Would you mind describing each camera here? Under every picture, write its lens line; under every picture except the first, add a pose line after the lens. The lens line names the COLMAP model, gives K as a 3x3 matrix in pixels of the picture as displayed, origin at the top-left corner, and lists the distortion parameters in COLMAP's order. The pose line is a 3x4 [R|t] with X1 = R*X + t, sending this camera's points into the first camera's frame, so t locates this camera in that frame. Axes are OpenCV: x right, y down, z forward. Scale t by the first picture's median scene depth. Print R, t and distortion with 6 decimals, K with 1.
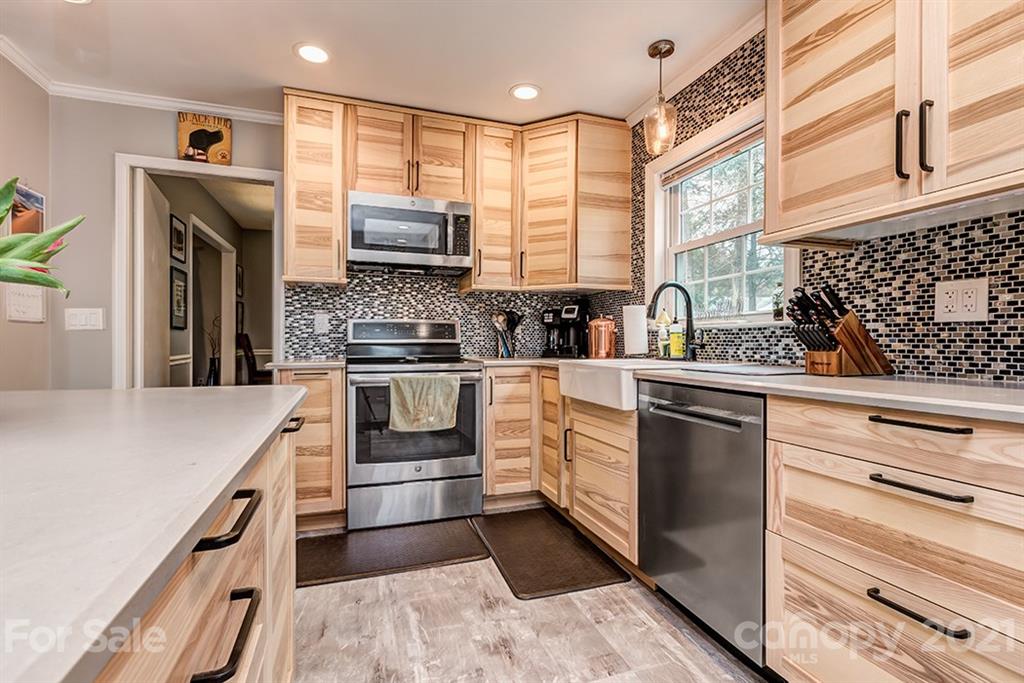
lens RADIAL K [[472.1, 0, 509.5], [0, 472.1, 344.6], [0, 0, 1]] dist [0.008124, -0.002658]
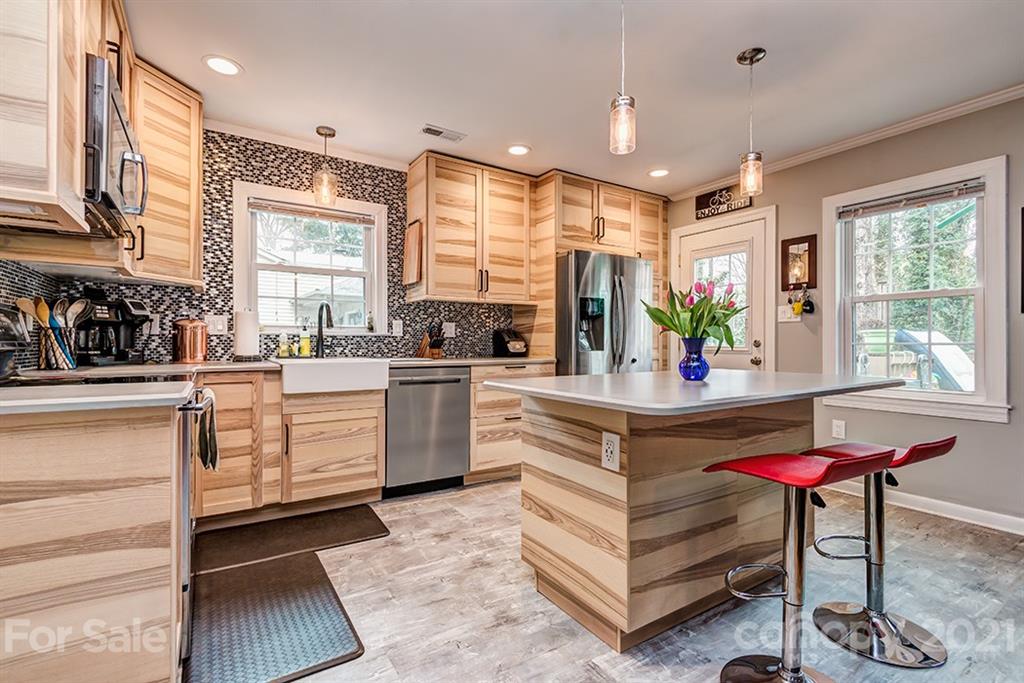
lens RADIAL K [[472.1, 0, 511.9], [0, 472.1, 343.1], [0, 0, 1]] dist [0.008124, -0.002658]
pose [[-0.252255, -0.001762, 0.967659, -0.965646], [0.003040, 0.999992, 0.002613, -0.010342], [-0.967656, 0.003600, -0.252247, 0.697063]]
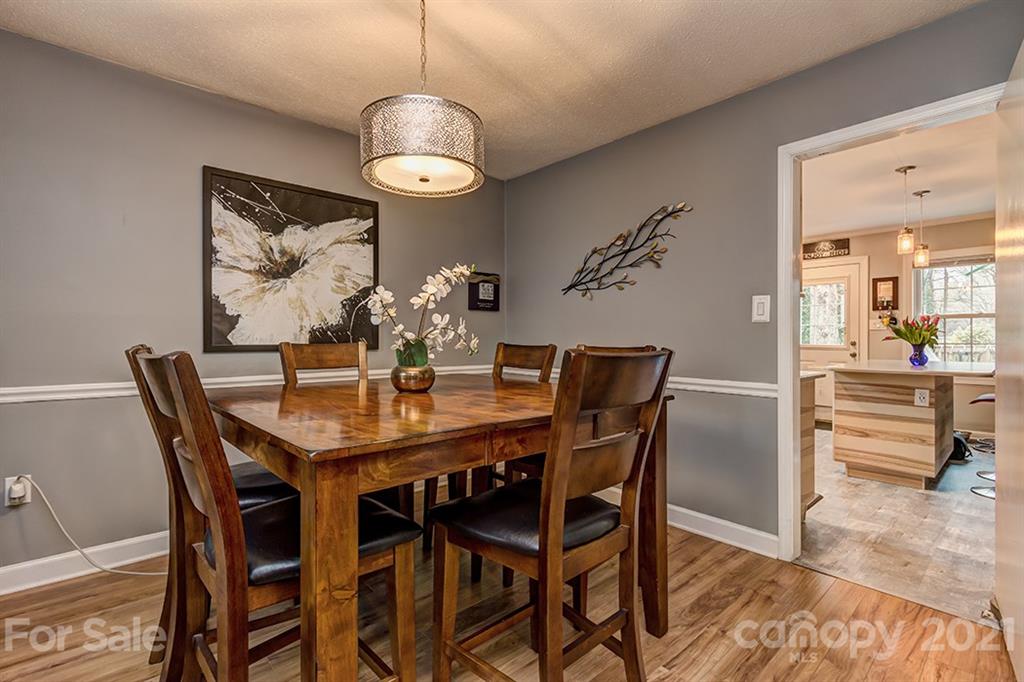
lens RADIAL K [[472.1, 0, 512.9], [0, 472.1, 339.8], [0, 0, 1]] dist [0.008124, -0.002658]
pose [[-0.405035, -0.005193, 0.914286, -1.158797], [0.009730, 0.999903, 0.009990, -0.056174], [-0.914249, 0.012942, -0.404945, 1.971790]]
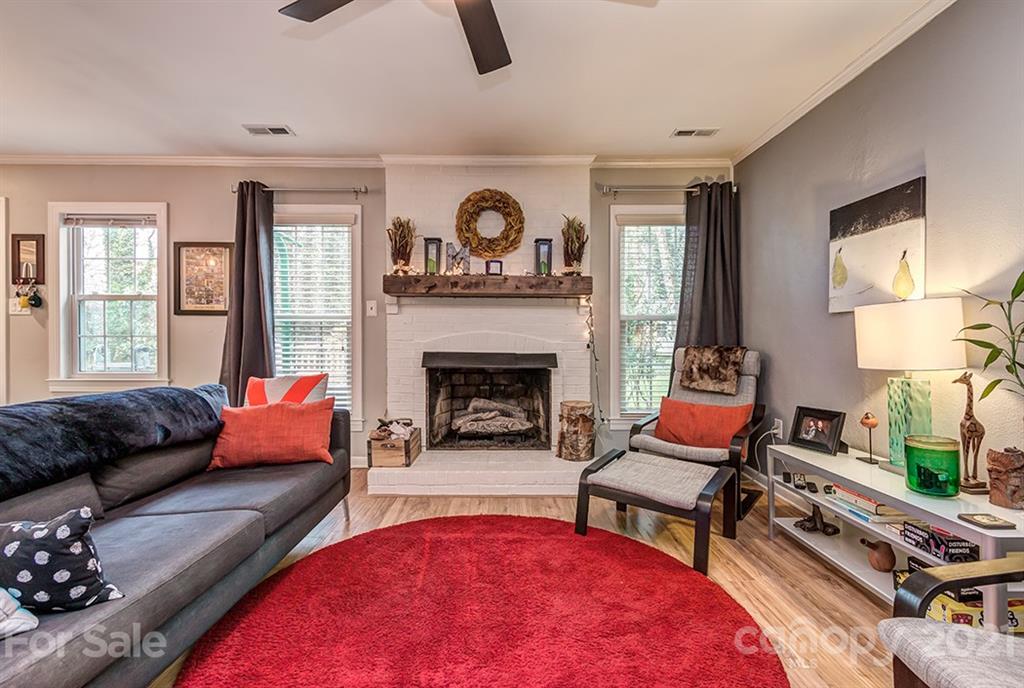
lens RADIAL K [[472.1, 0, 510.0], [0, 472.1, 343.8], [0, 0, 1]] dist [0.008124, -0.002658]
pose [[-0.952762, -0.007469, 0.303627, -1.639787], [-0.002605, 0.999862, 0.016420, -0.006477], [-0.303708, 0.014854, -0.952649, 0.485572]]
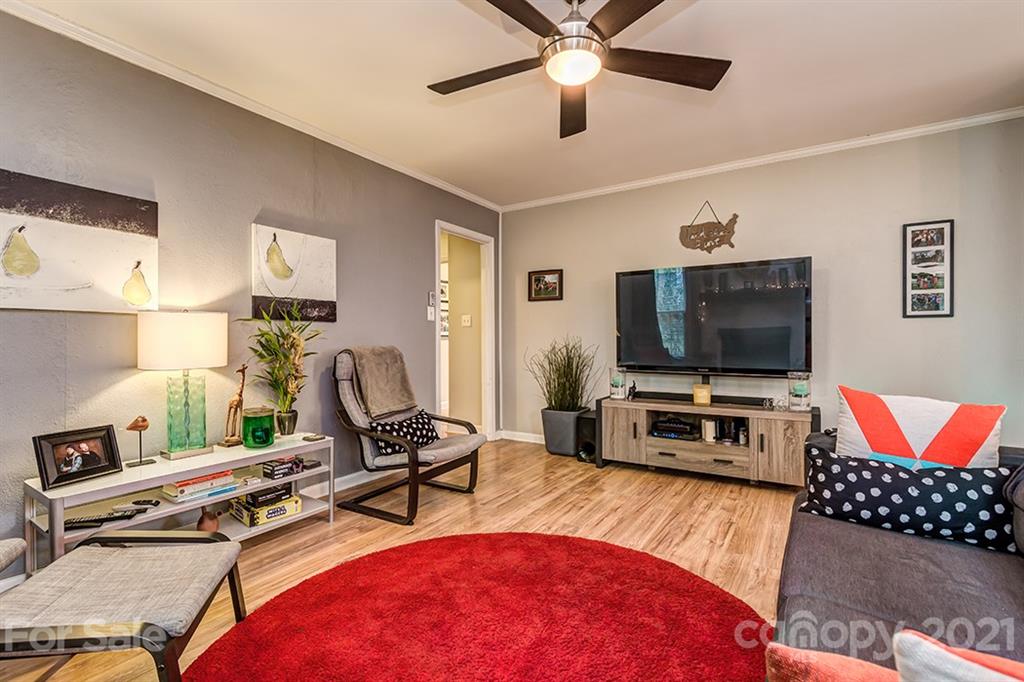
lens RADIAL K [[472.1, 0, 510.3], [0, 472.1, 340.5], [0, 0, 1]] dist [0.008124, -0.002658]
pose [[0.628345, -0.004414, -0.777922, -0.957334], [-0.000718, 0.999980, -0.006253, -0.002973], [0.777935, 0.004488, 0.628329, -0.463518]]
